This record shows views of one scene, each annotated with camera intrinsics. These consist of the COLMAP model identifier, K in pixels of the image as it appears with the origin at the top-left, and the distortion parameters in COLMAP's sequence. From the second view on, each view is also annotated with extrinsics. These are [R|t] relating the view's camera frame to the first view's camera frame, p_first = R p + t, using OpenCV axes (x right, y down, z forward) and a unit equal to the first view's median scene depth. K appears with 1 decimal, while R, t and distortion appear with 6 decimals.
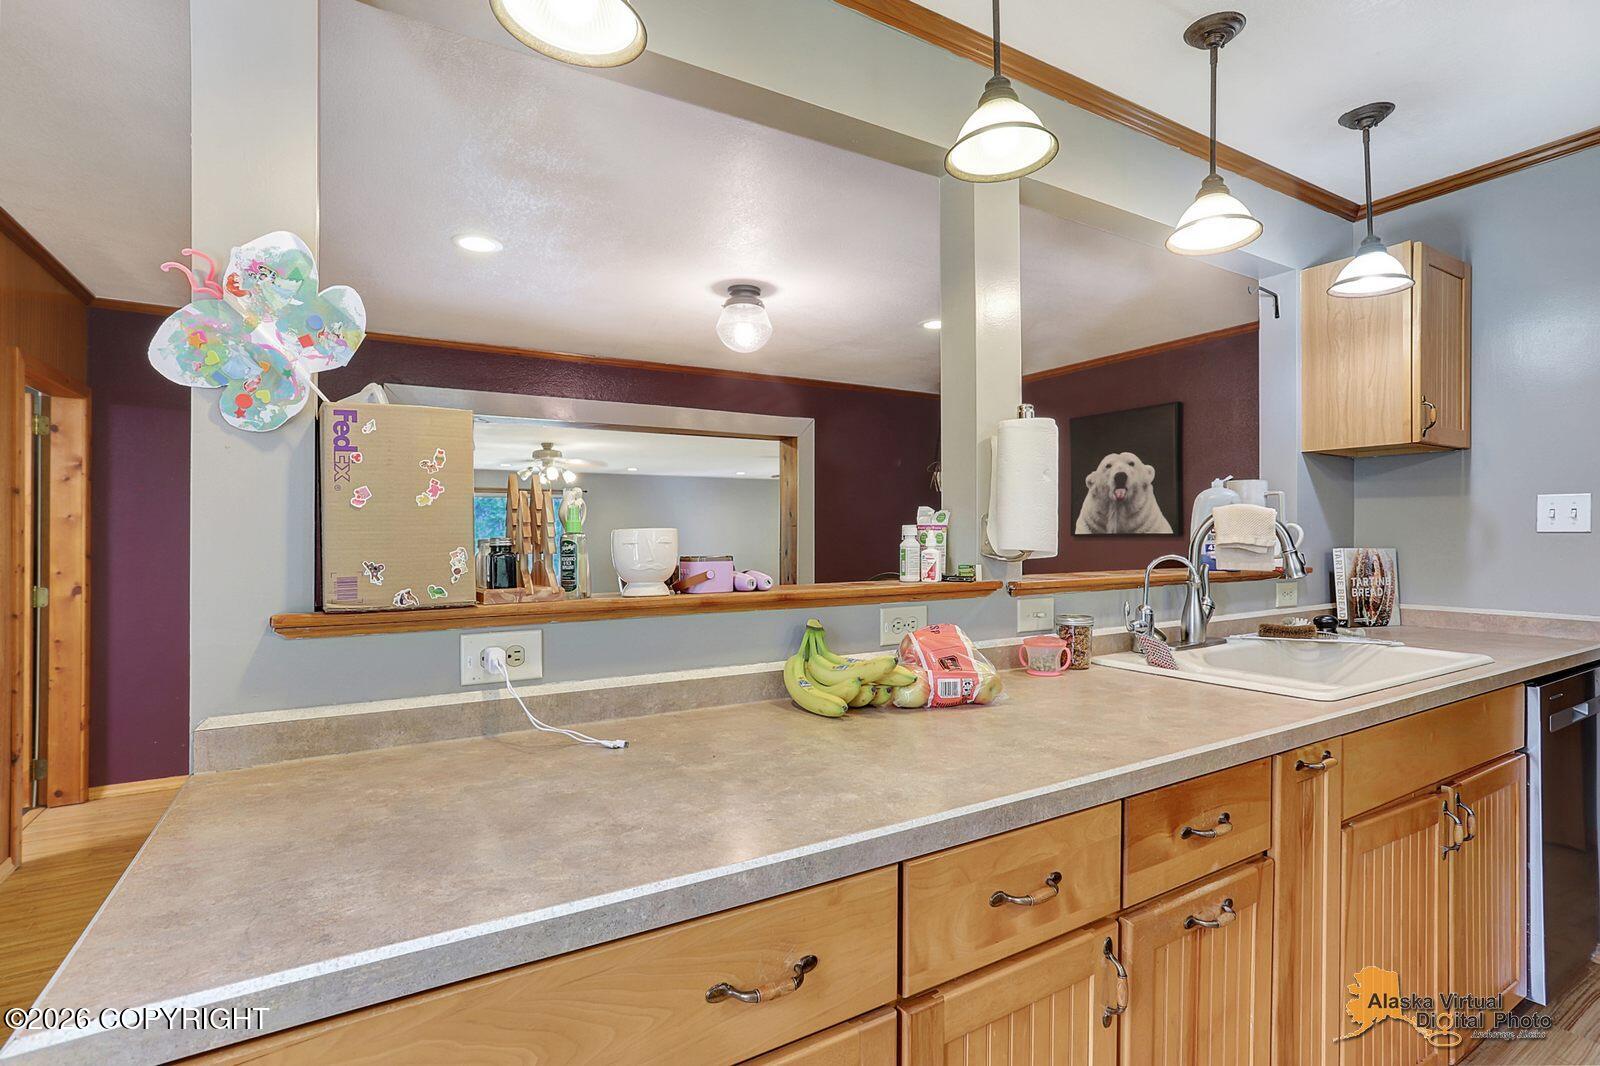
lens RADIAL K [[777.1, 0, 792.5], [0, 777.1, 542.0], [0, 0, 1]] dist [-0.052929, 0.029433]
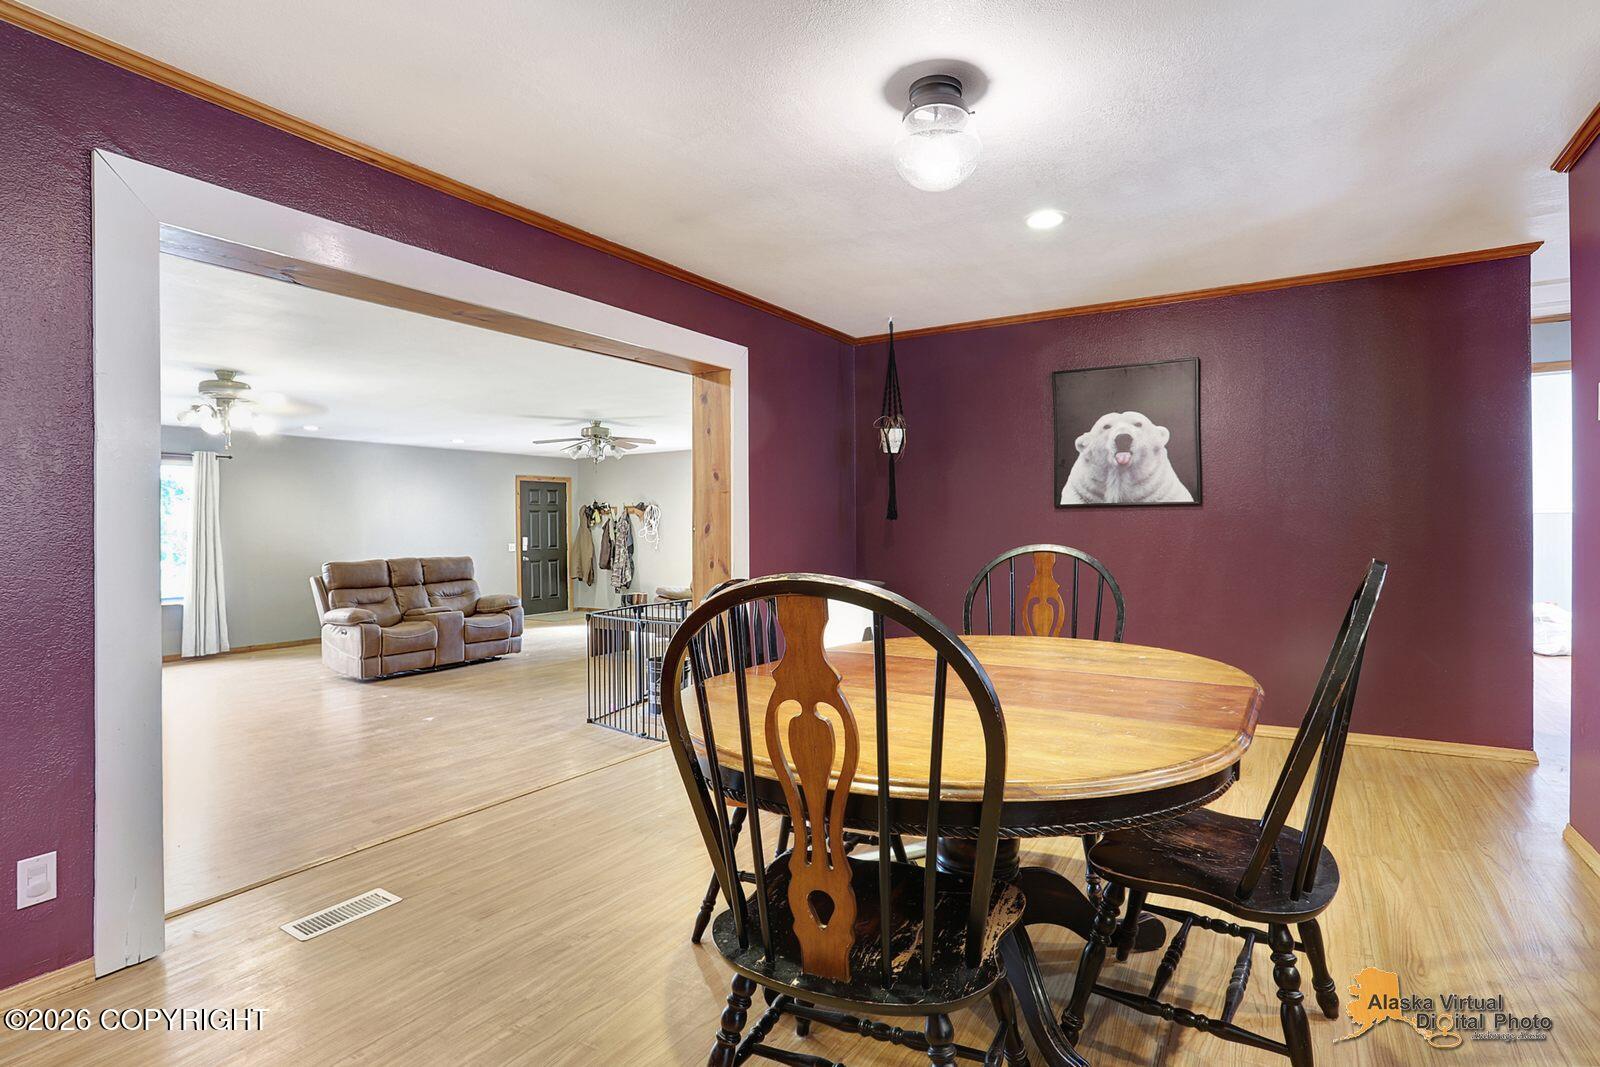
lens RADIAL K [[791.9, 0, 800.0], [0, 791.9, 533.5], [0, 0, 1]] dist [-0.084738, 0.034518]
pose [[0.885153, -0.006162, 0.465260, -0.323386], [0.008734, 0.999956, -0.003372, 0.024177], [-0.465219, 0.007048, 0.885168, 0.370923]]
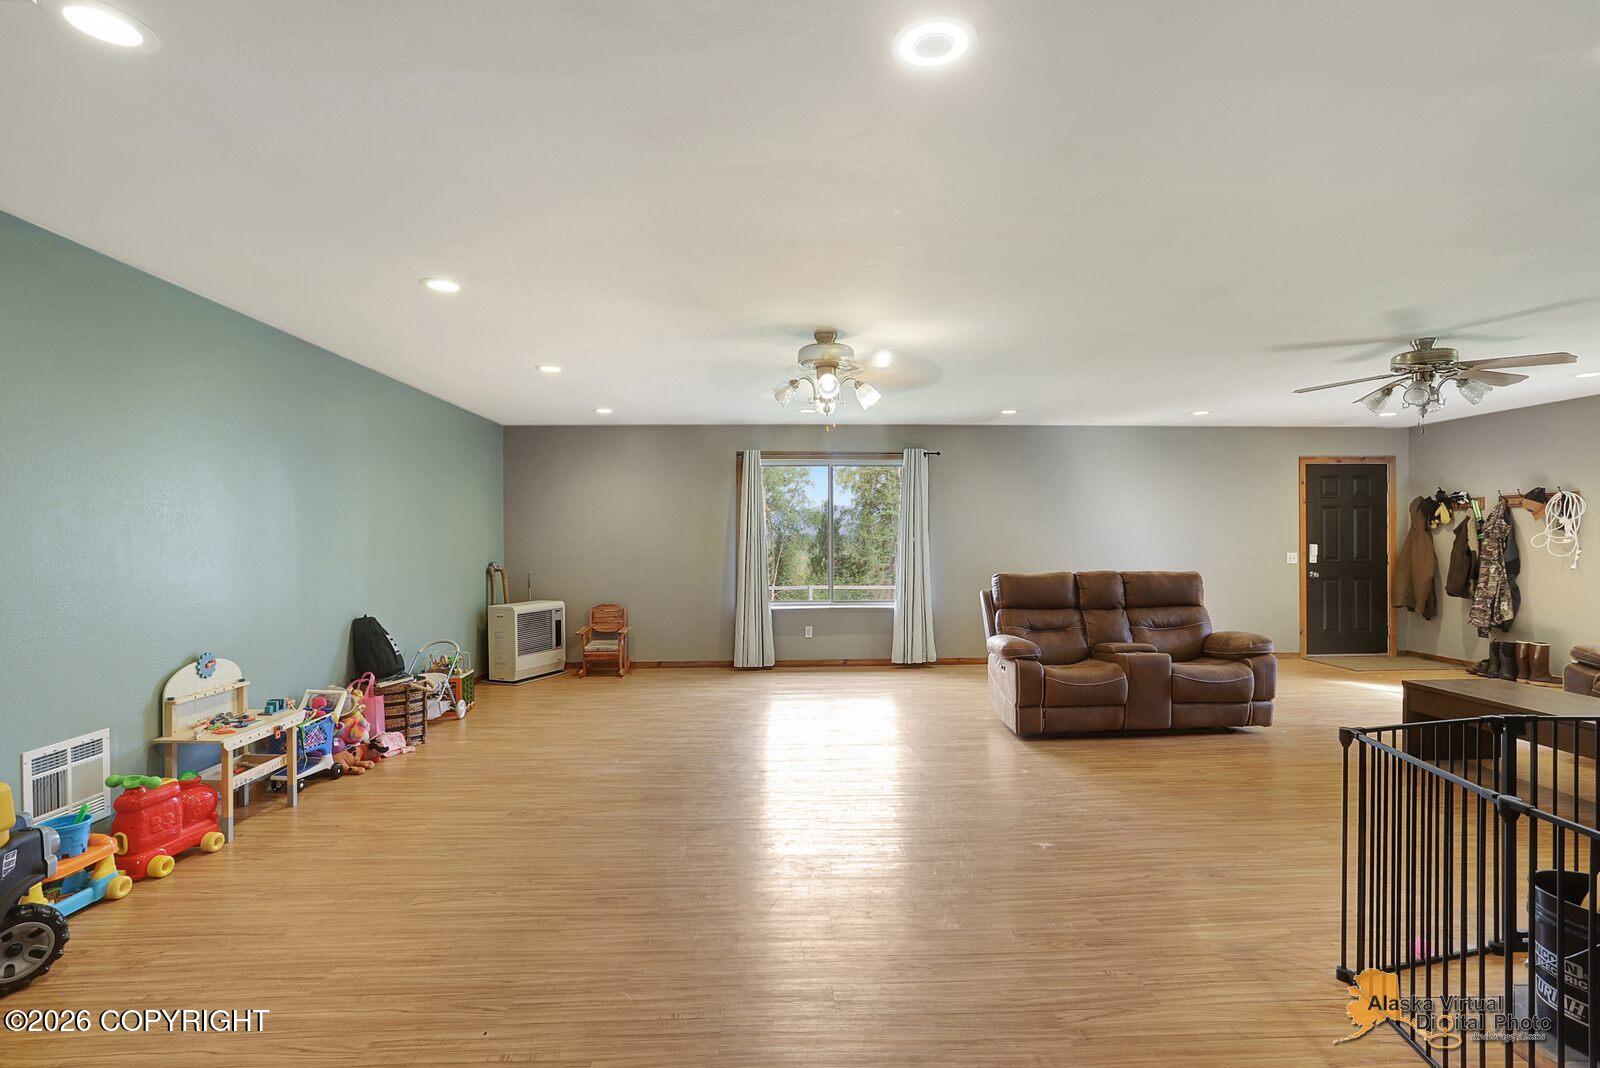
lens RADIAL K [[777.1, 0, 792.5], [0, 777.1, 543.0], [0, 0, 1]] dist [-0.052929, 0.029433]
pose [[0.878669, 0.006106, -0.477393, -0.142409], [-0.005535, 0.999981, 0.002603, 0.019116], [0.477400, 0.000355, 0.878686, 0.938435]]
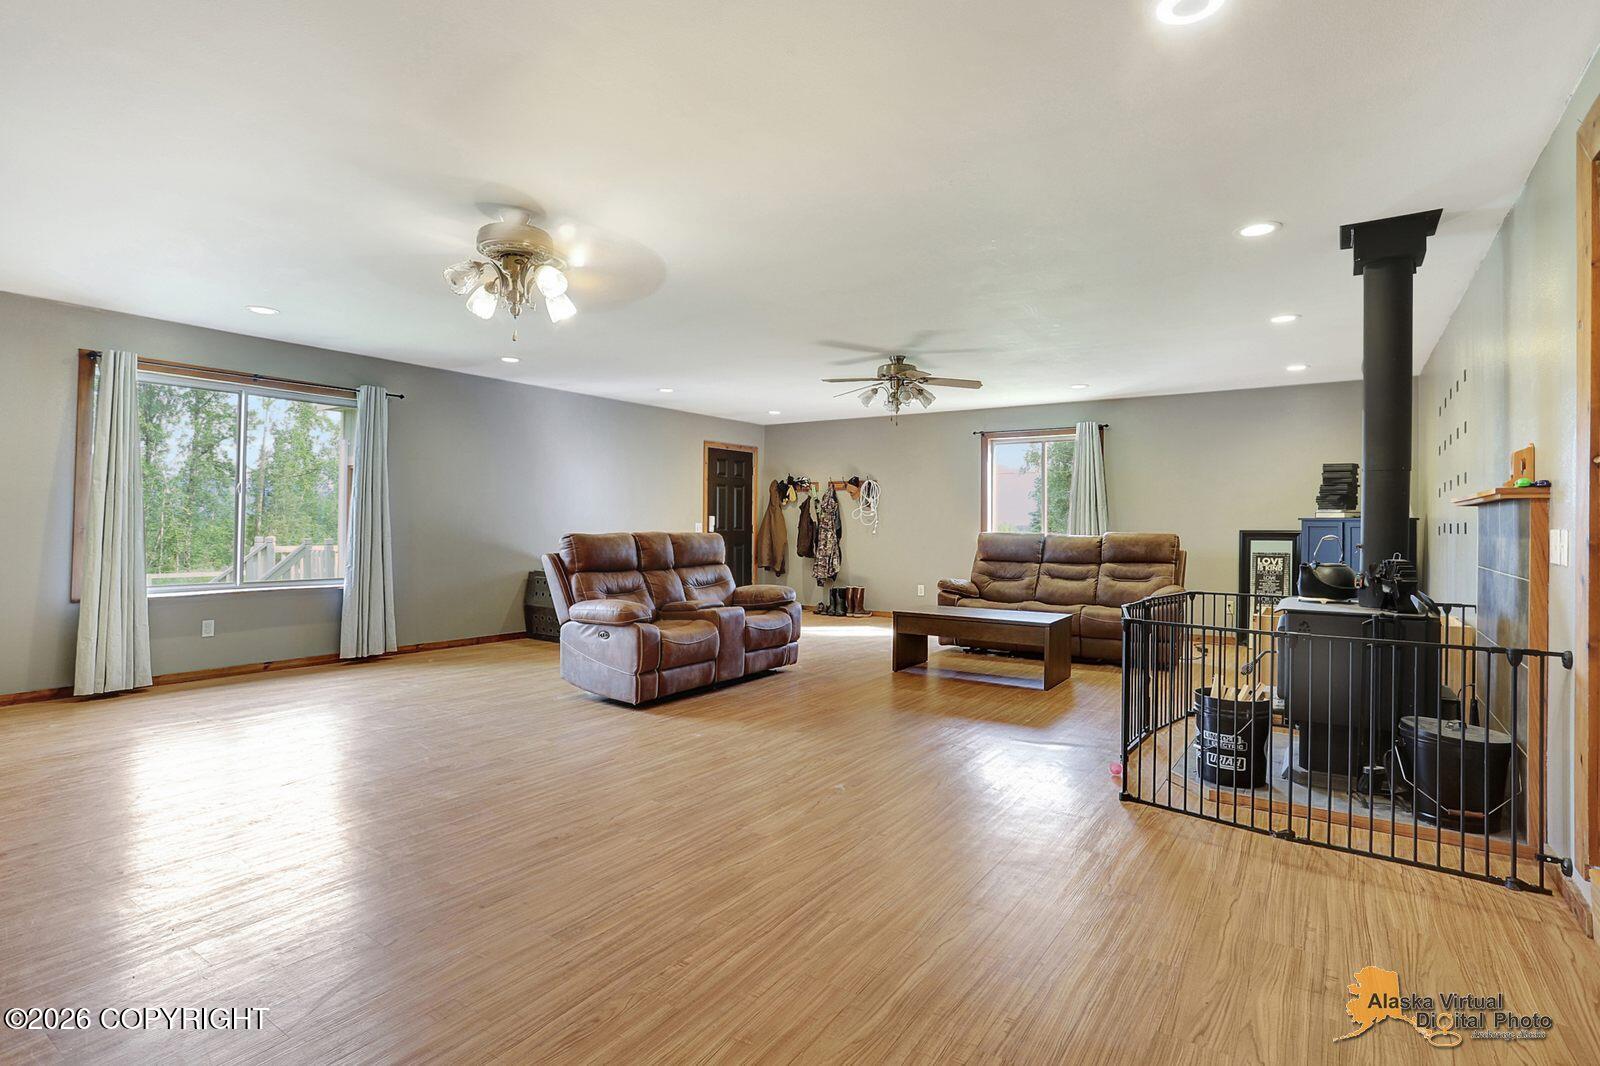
lens RADIAL K [[791.9, 0, 800.0], [0, 791.9, 533.0], [0, 0, 1]] dist [-0.084738, 0.034518]
pose [[0.904582, 0.011857, 0.426135, -0.619509], [-0.012765, 0.999918, -0.000725, 0.064095], [-0.426109, -0.004784, 0.904659, 1.028845]]
